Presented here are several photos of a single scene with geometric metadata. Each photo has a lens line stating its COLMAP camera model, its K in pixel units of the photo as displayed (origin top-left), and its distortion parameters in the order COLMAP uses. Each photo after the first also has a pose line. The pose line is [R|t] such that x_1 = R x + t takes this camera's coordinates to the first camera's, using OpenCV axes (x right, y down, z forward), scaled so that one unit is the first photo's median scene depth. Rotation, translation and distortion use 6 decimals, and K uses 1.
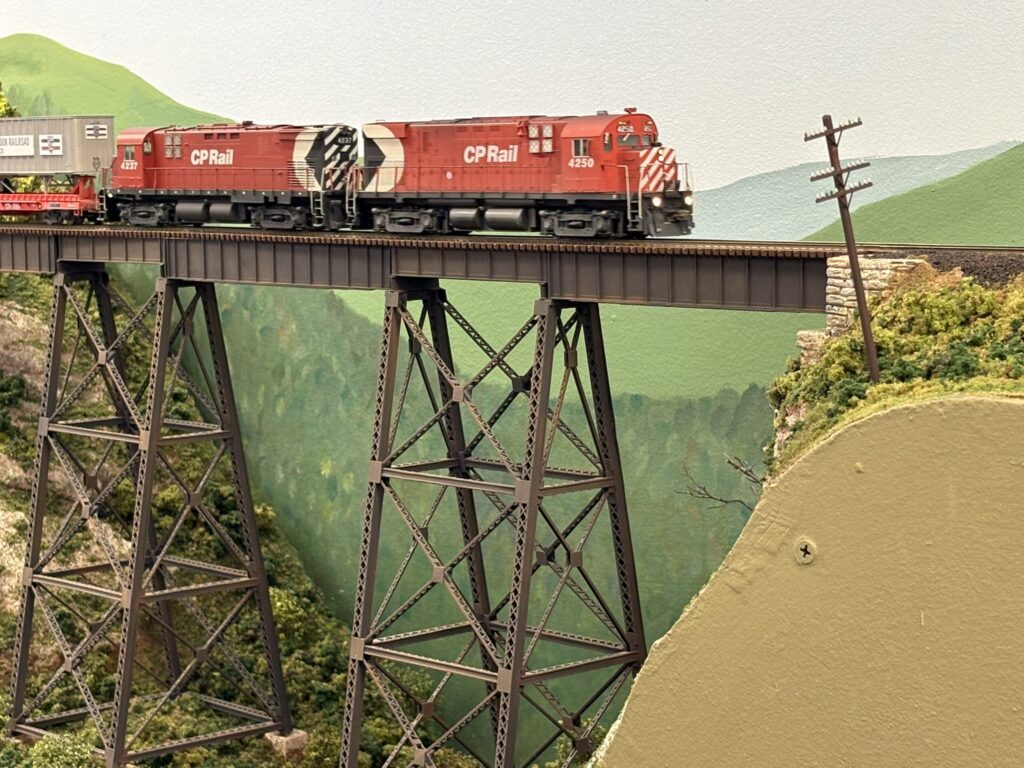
lens RADIAL K [[2440.7, 0, 511.7], [0, 2440.7, 383.4], [0, 0, 1]] dist [-0.043634, 0.000000]
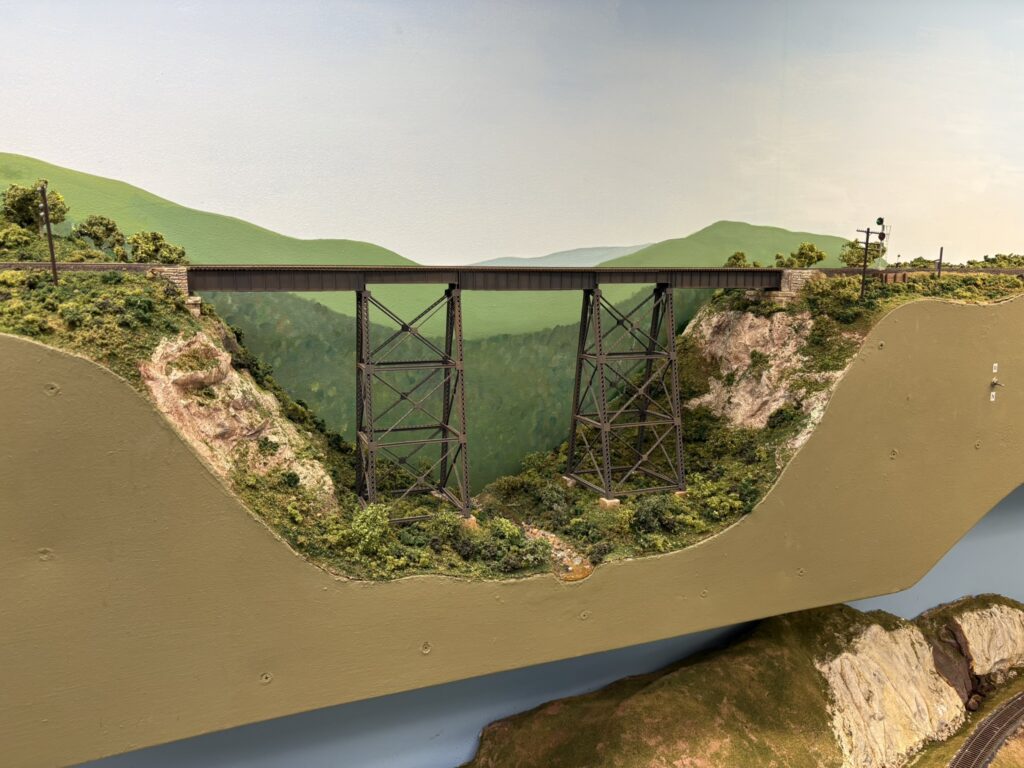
lens RADIAL K [[754.3, 0, 511.5], [0, 754.3, 384.0], [0, 0, 1]] dist [-0.027048, -0.003968]
pose [[0.357497, -0.111199, 0.927271, -0.623007], [0.083974, 0.992692, 0.086669, -0.010403], [-0.930131, 0.046882, 0.364222, 0.604562]]
